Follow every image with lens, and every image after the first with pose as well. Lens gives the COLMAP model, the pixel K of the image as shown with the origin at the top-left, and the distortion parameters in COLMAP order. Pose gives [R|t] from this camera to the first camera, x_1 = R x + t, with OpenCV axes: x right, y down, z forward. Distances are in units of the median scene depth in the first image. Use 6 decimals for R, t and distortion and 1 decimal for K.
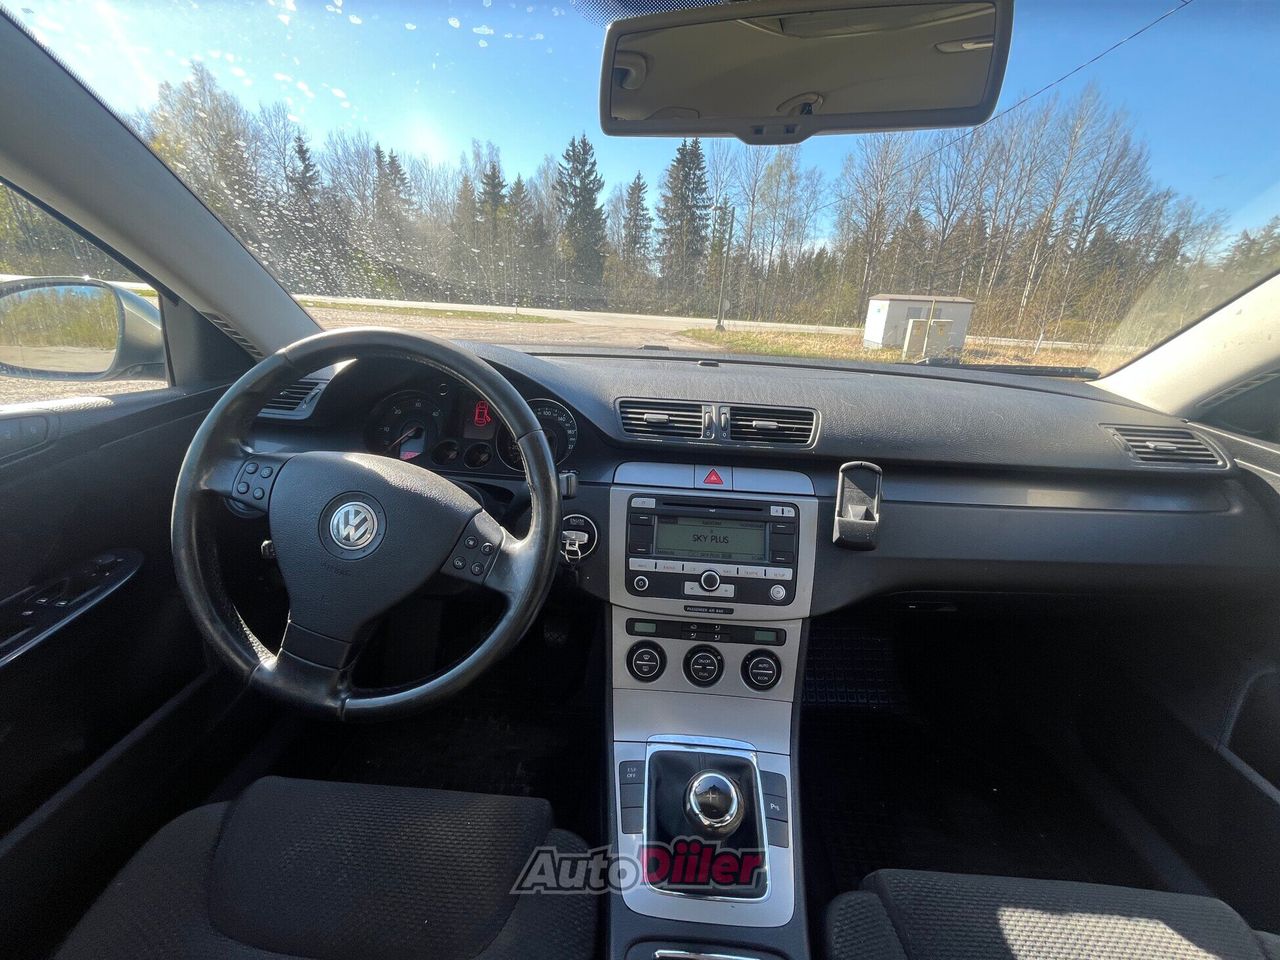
lens RADIAL K [[518.1, 0, 640.0], [0, 518.1, 480.0], [0, 0, 1]] dist [0.000085, 0.000133]
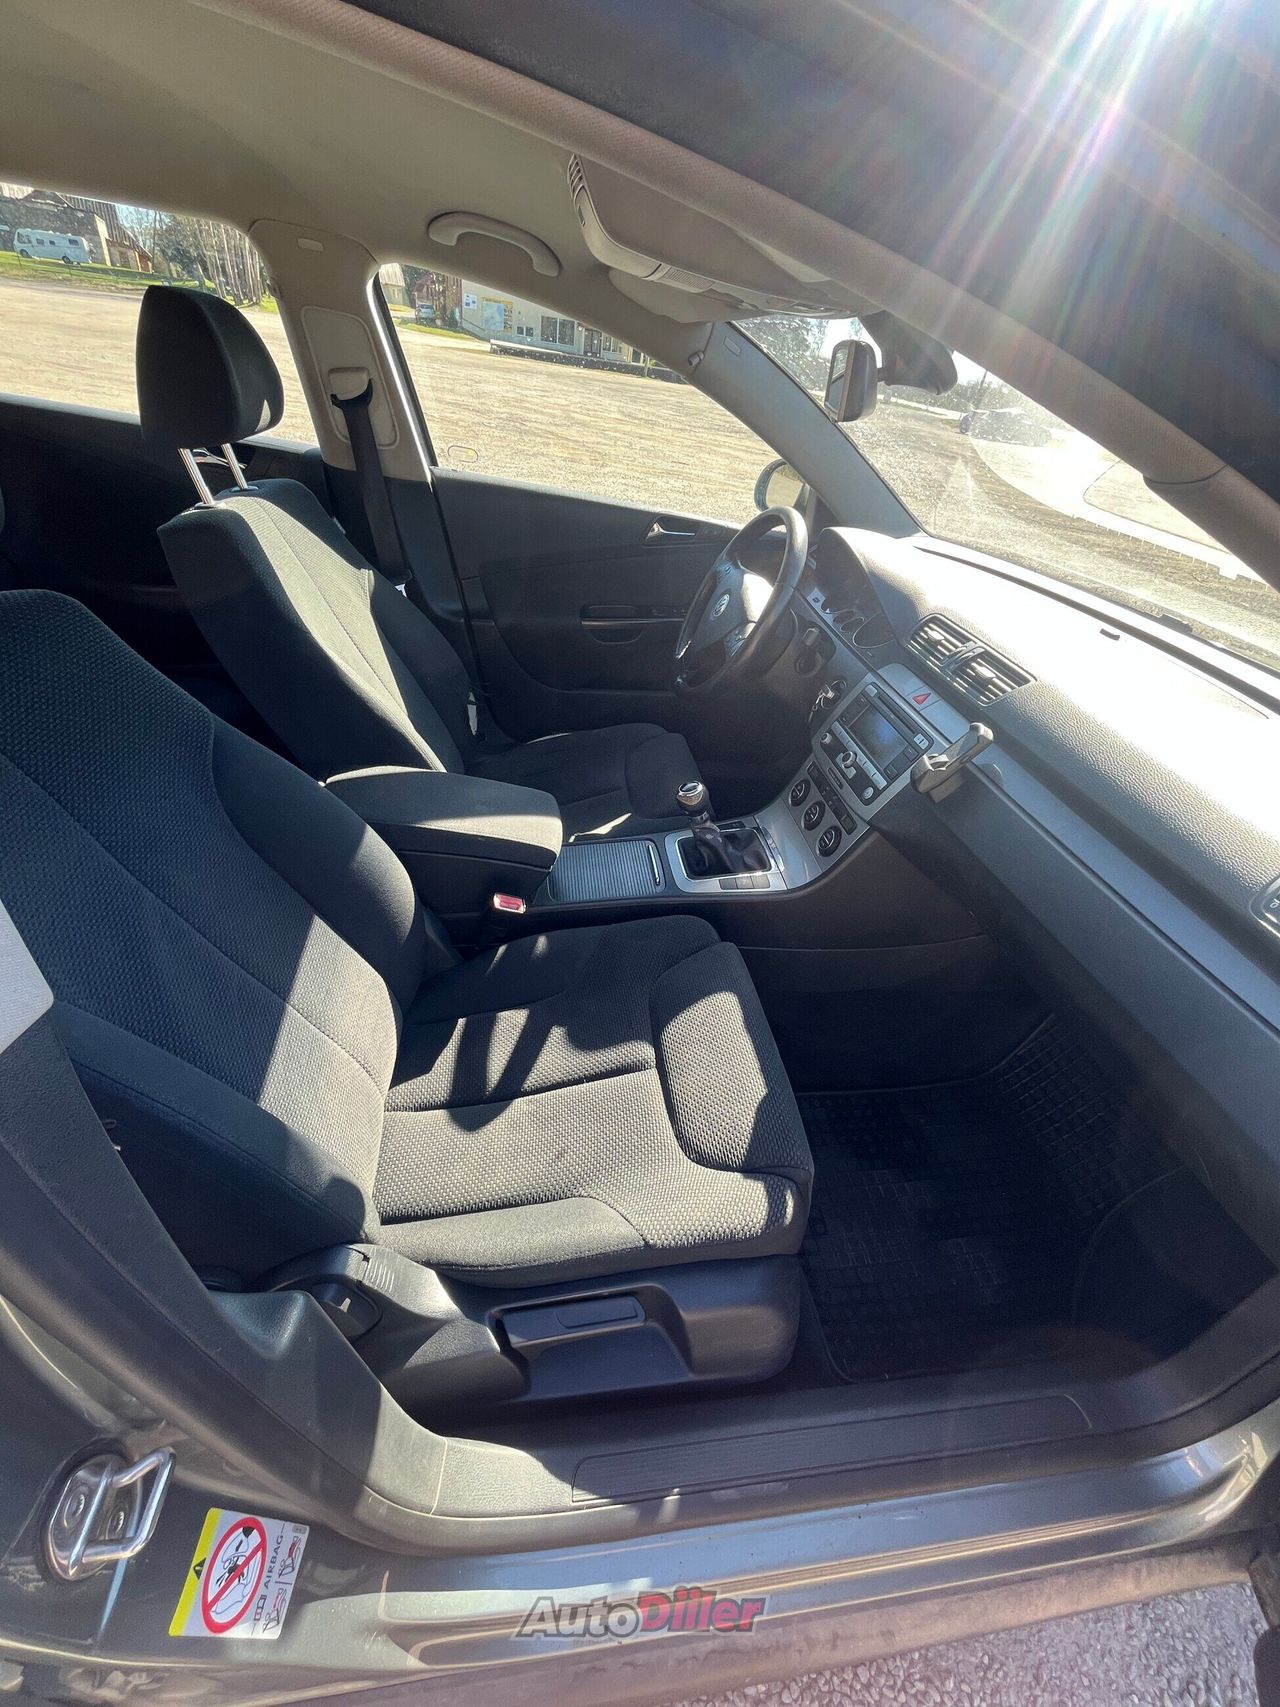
lens RADIAL K [[691.0, 0, 640.0], [0, 691.0, 853.5], [0, 0, 1]] dist [0.000085, 0.000133]
pose [[0.190418, 0.553047, -0.811098, 1.500157], [-0.428273, 0.790245, 0.438285, -0.139439], [0.883359, 0.263914, 0.387332, -0.036823]]
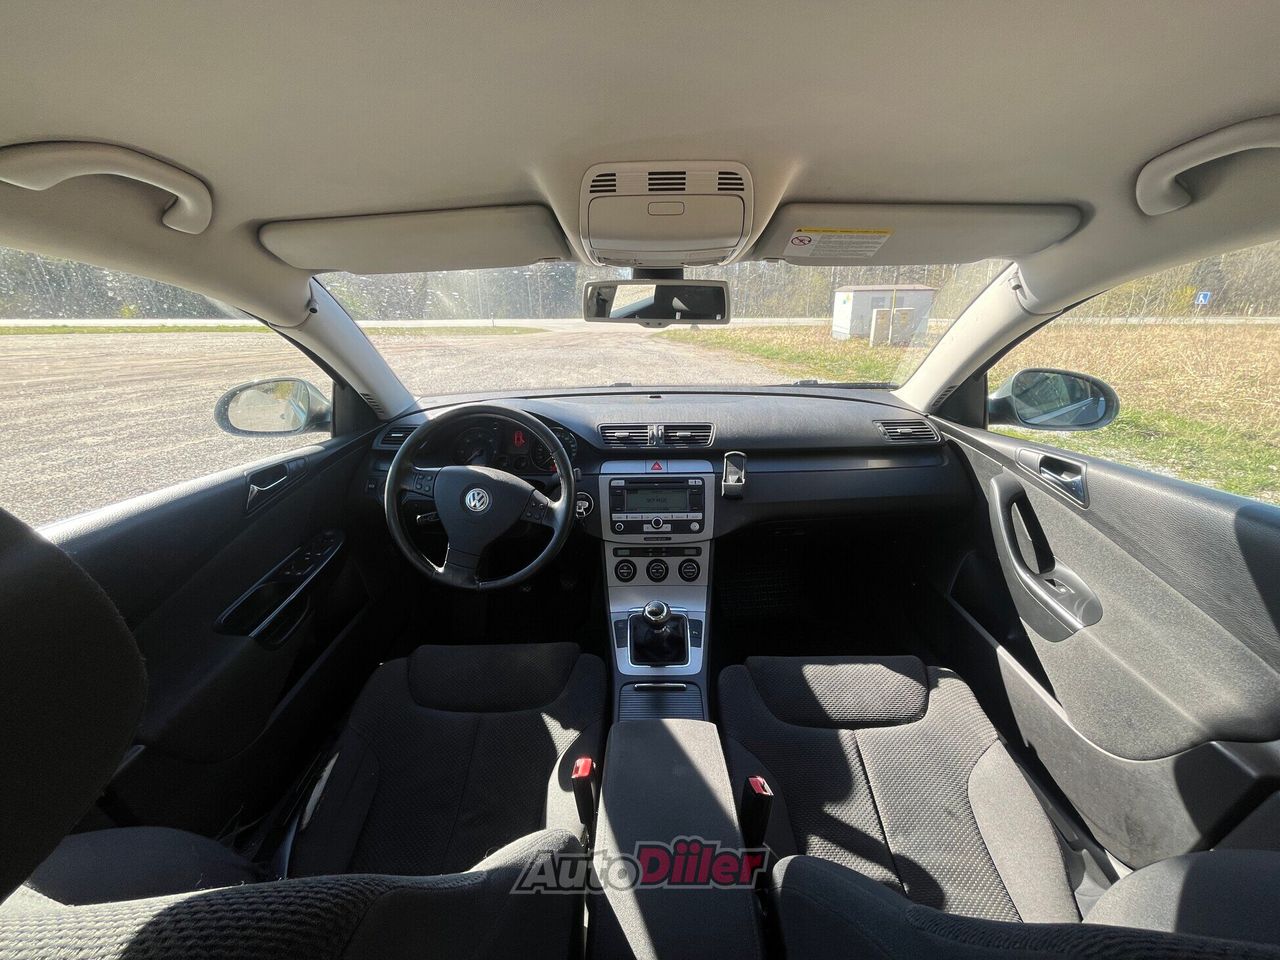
lens RADIAL K [[518.1, 0, 640.0], [0, 518.1, 480.0], [0, 0, 1]] dist [0.000085, 0.000133]
pose [[0.997137, -0.071972, 0.023211, 0.042907], [0.072040, 0.997400, -0.002113, 0.043547], [-0.022999, 0.003779, 0.999728, -0.805319]]
